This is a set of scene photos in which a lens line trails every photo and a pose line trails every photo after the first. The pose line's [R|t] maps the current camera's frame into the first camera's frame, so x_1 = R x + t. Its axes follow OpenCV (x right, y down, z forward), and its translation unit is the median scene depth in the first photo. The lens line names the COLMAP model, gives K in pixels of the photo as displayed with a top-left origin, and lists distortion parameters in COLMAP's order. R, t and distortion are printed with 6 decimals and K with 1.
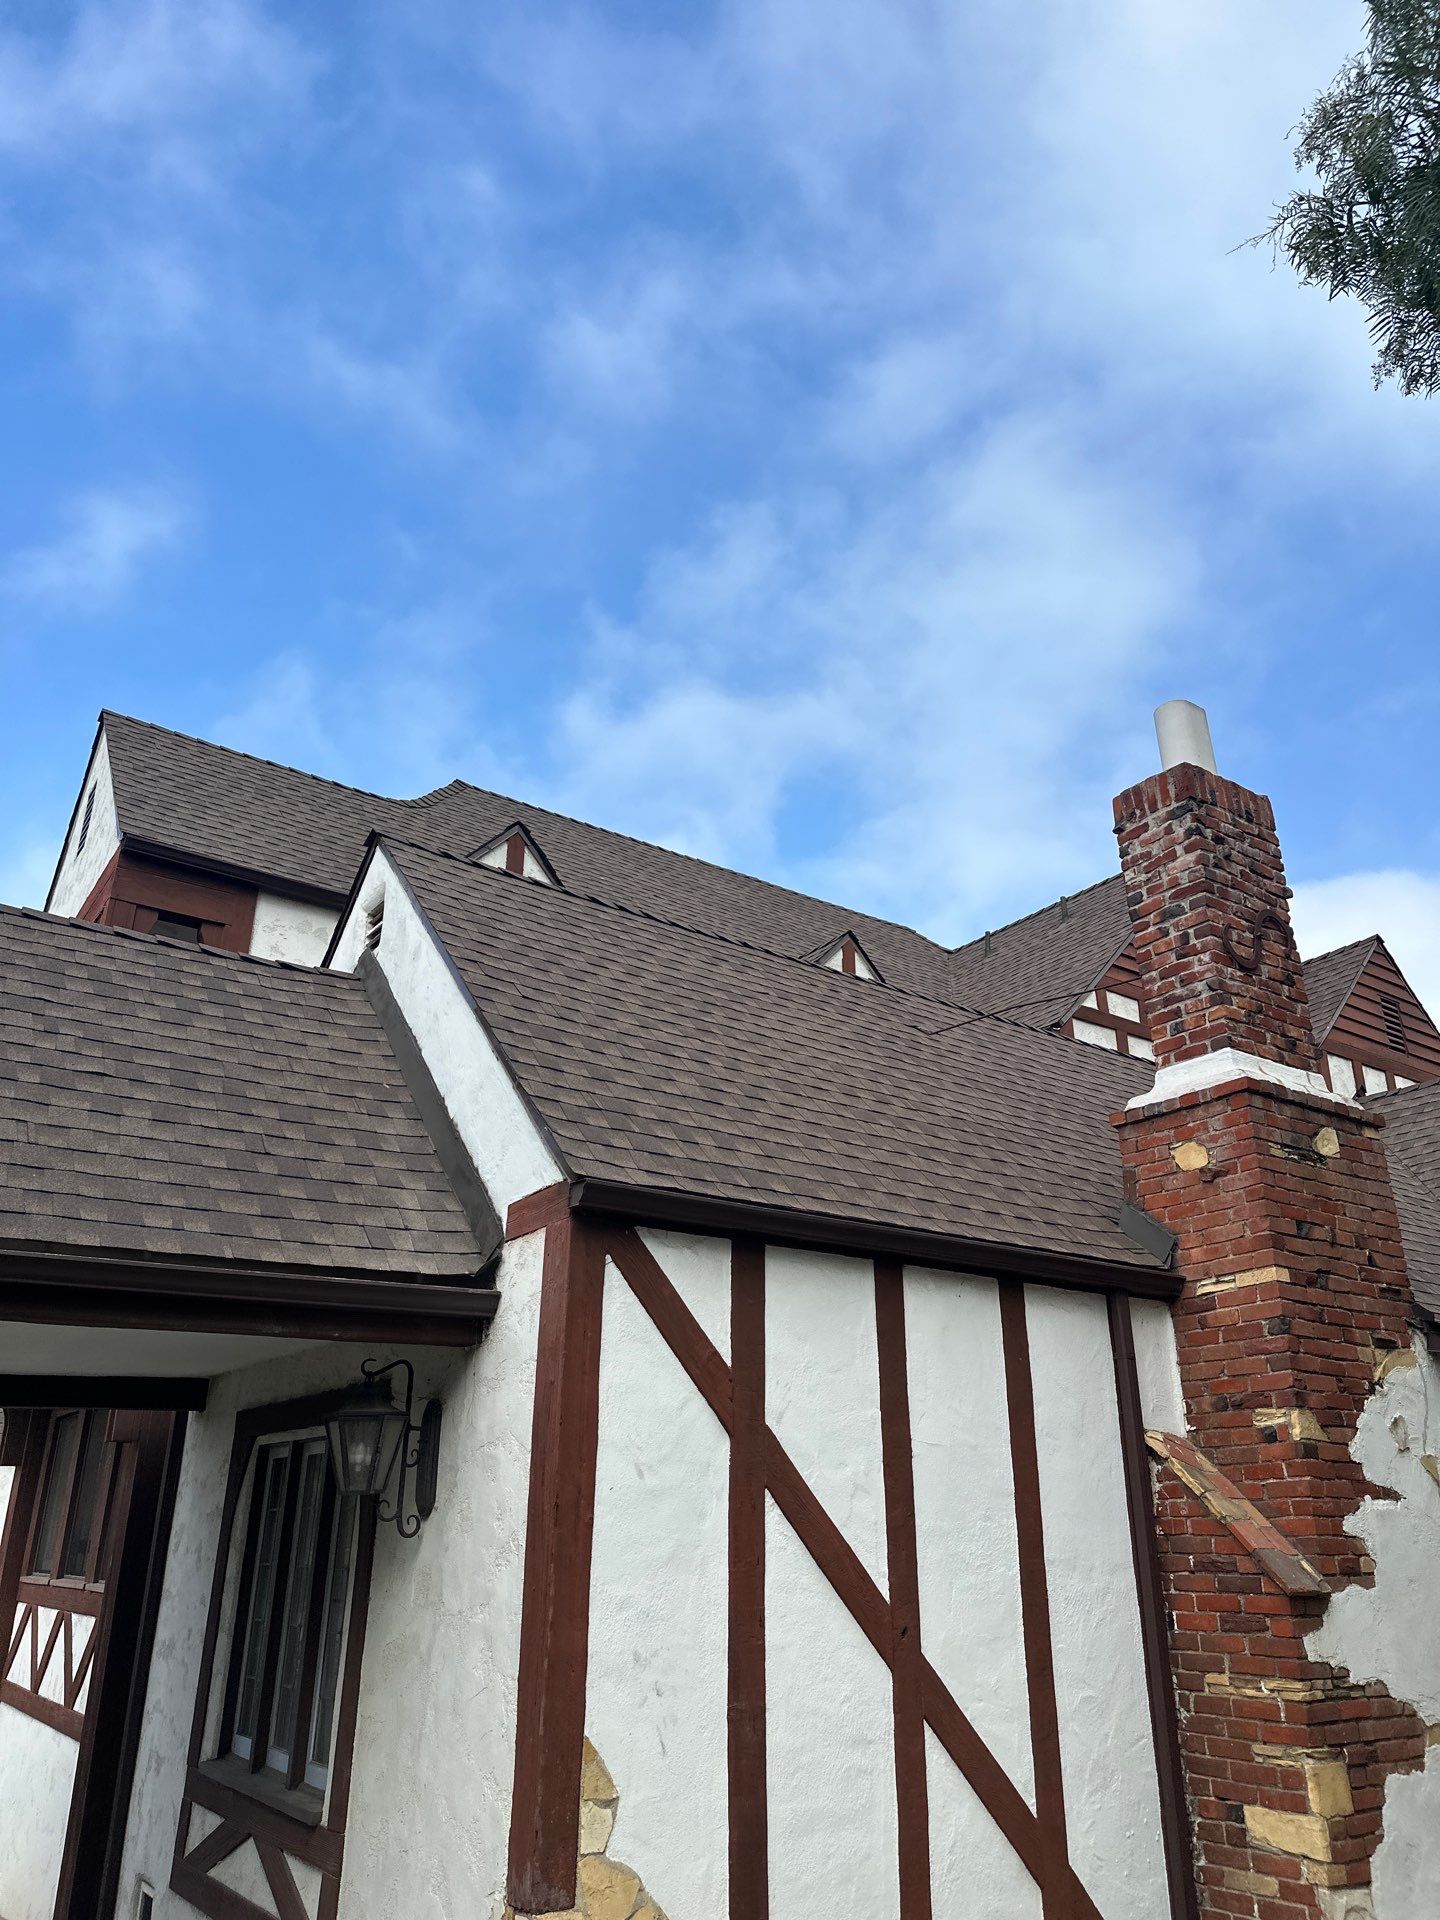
lens RADIAL K [[1335.0, 0, 736.0], [0, 1335.0, 970.0], [0, 0, 1]] dist [0.057092, -0.073814]
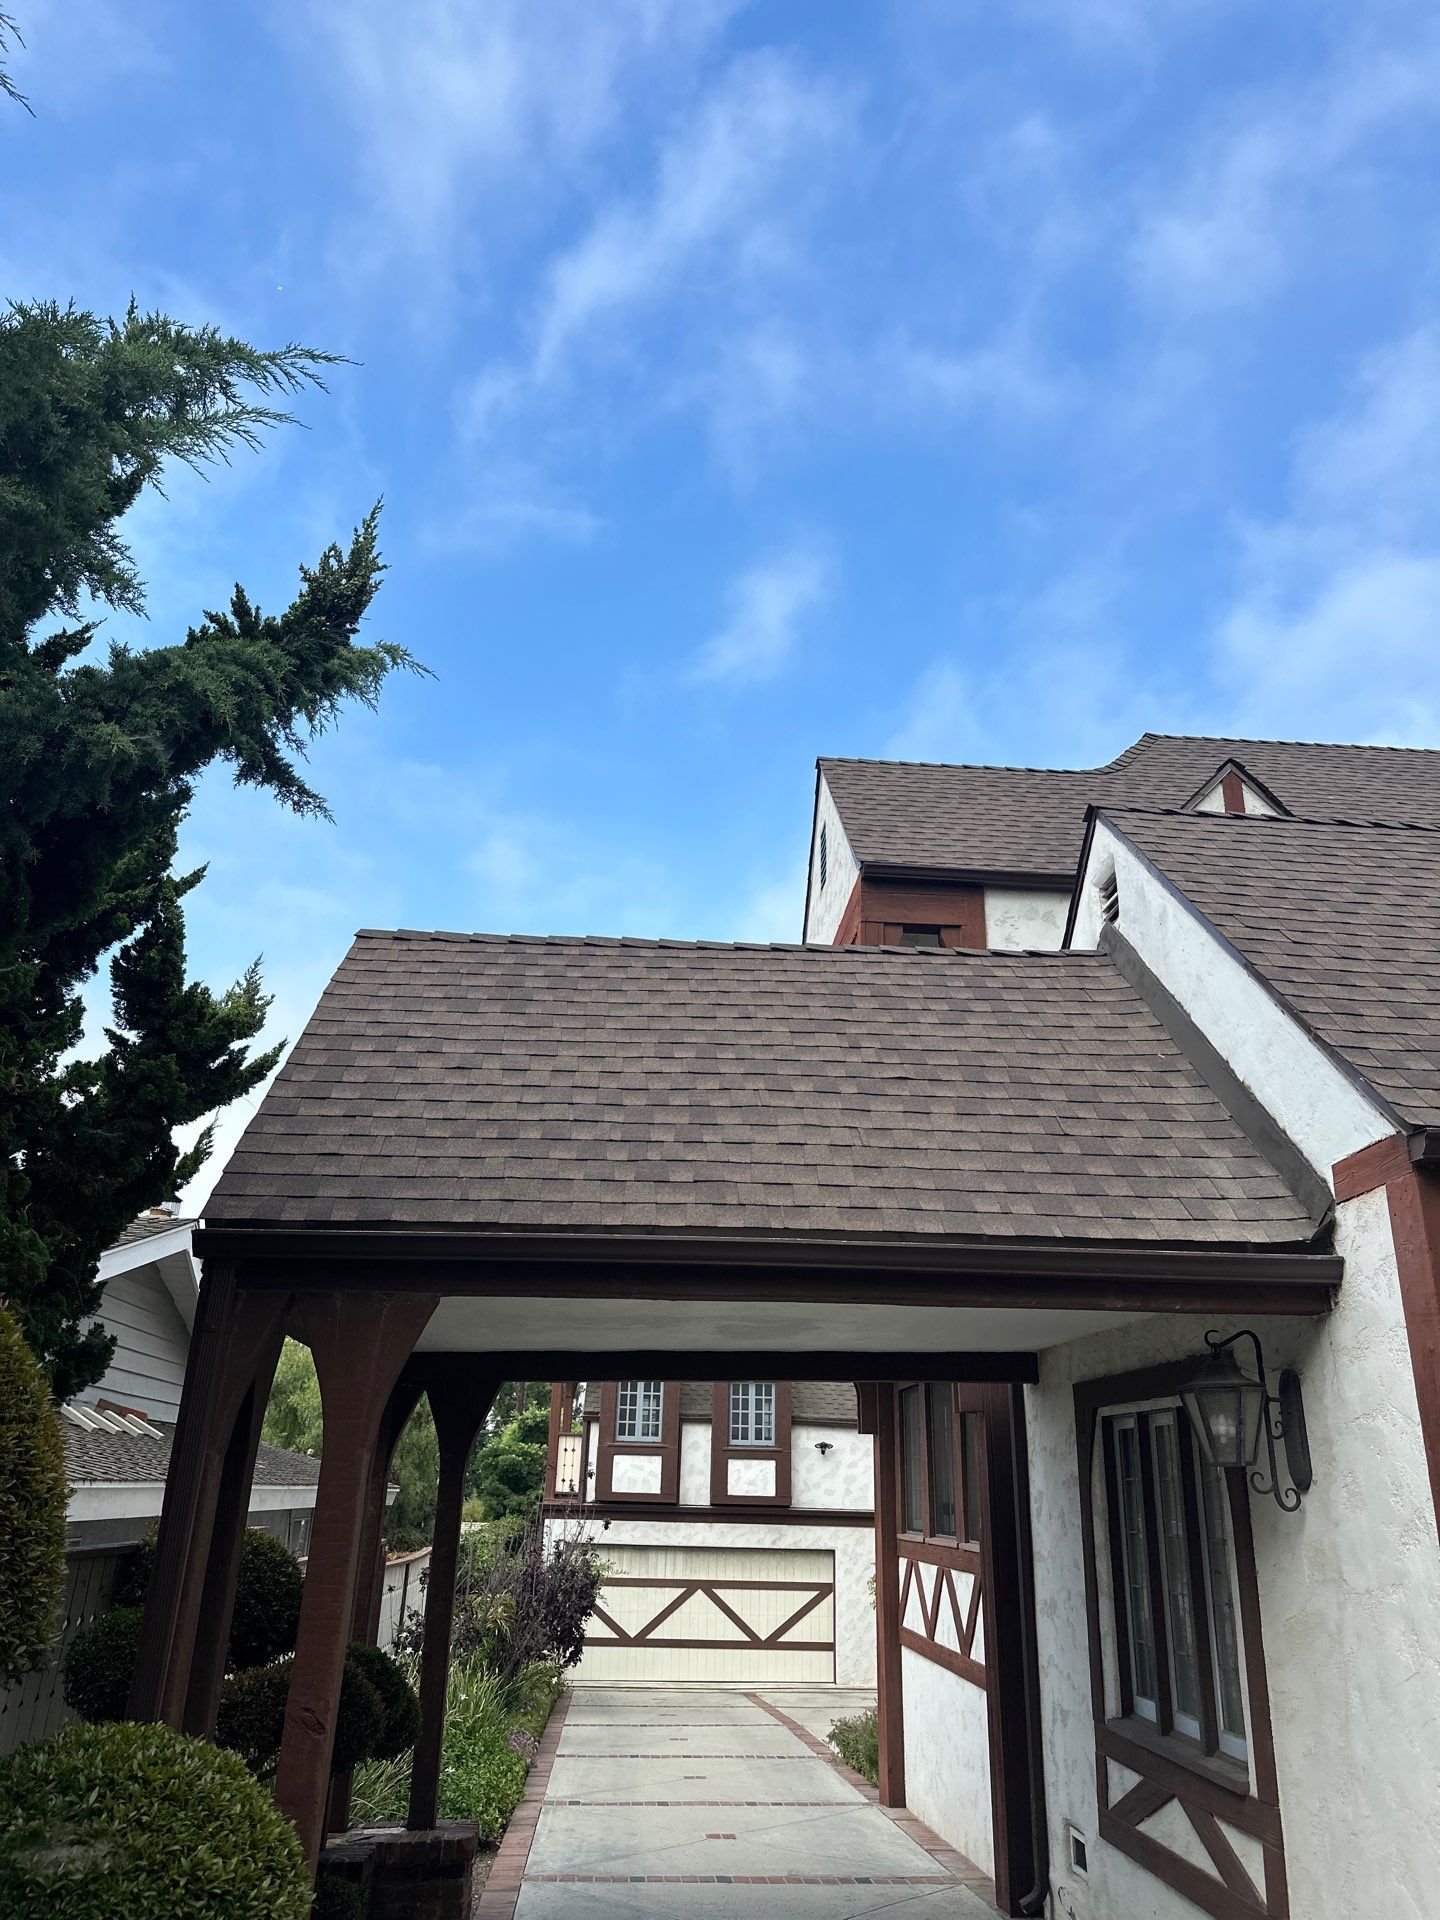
lens RADIAL K [[1338.4, 0, 712.2], [0, 1338.4, 962.0], [0, 0, 1]] dist [0.035195, -0.044885]
pose [[0.847684, -0.172491, -0.501675, -0.033462], [0.179670, 0.983124, -0.034438, -0.006767], [0.499149, -0.060943, 0.864370, -0.016686]]
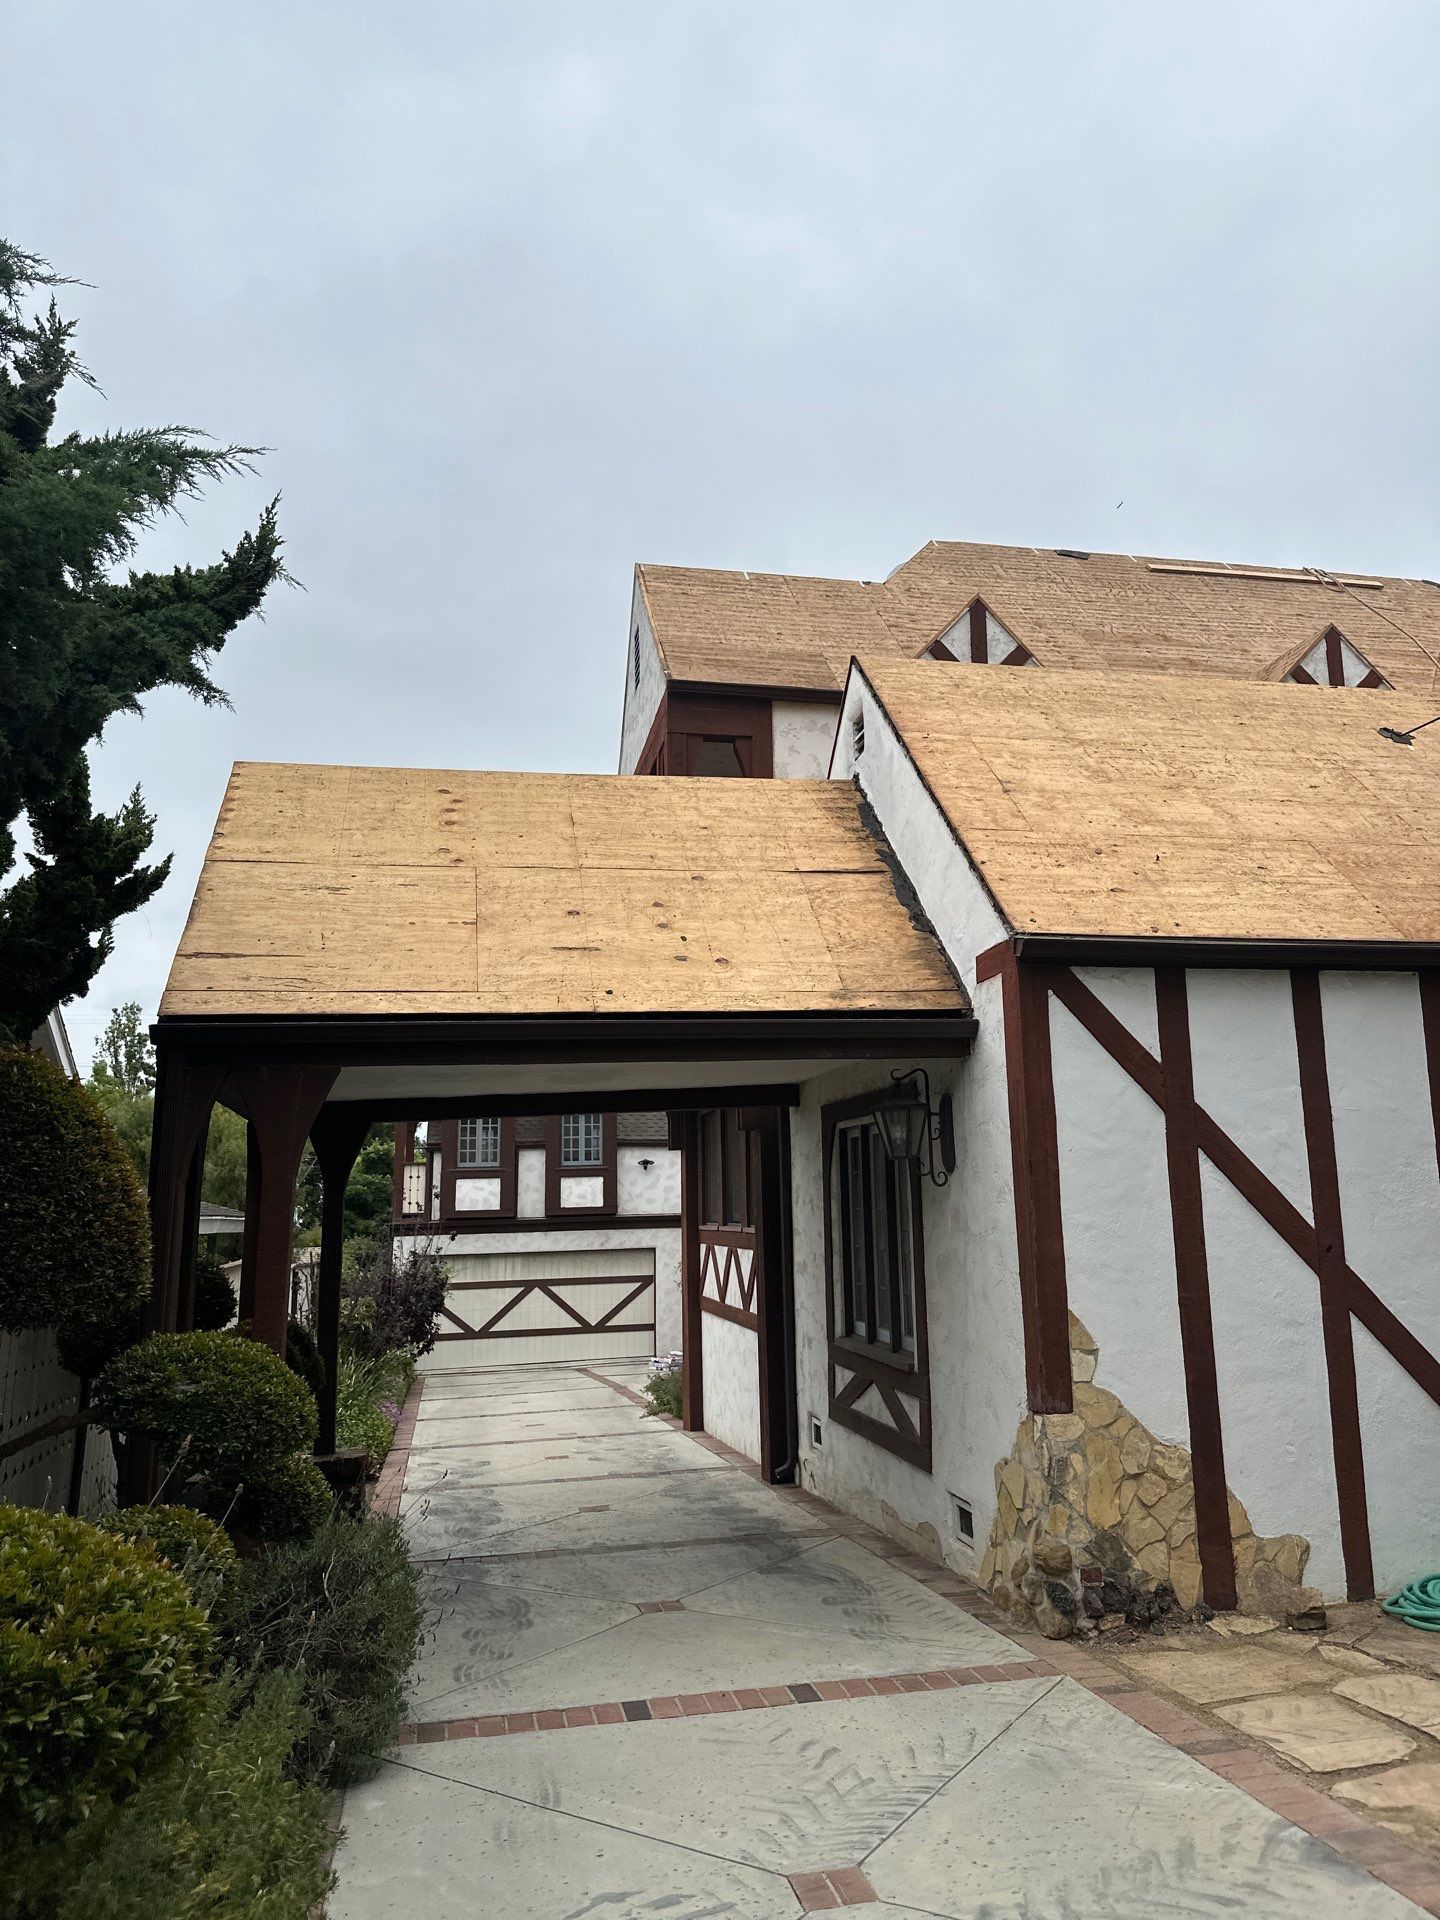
lens RADIAL K [[1335.0, 0, 733.5], [0, 1335.0, 957.8], [0, 0, 1]] dist [0.057092, -0.073814]
pose [[0.912049, -0.091056, -0.399844, 0.117575], [0.175062, 0.968179, 0.178837, -0.086190], [0.370836, -0.233106, 0.898967, -0.243254]]
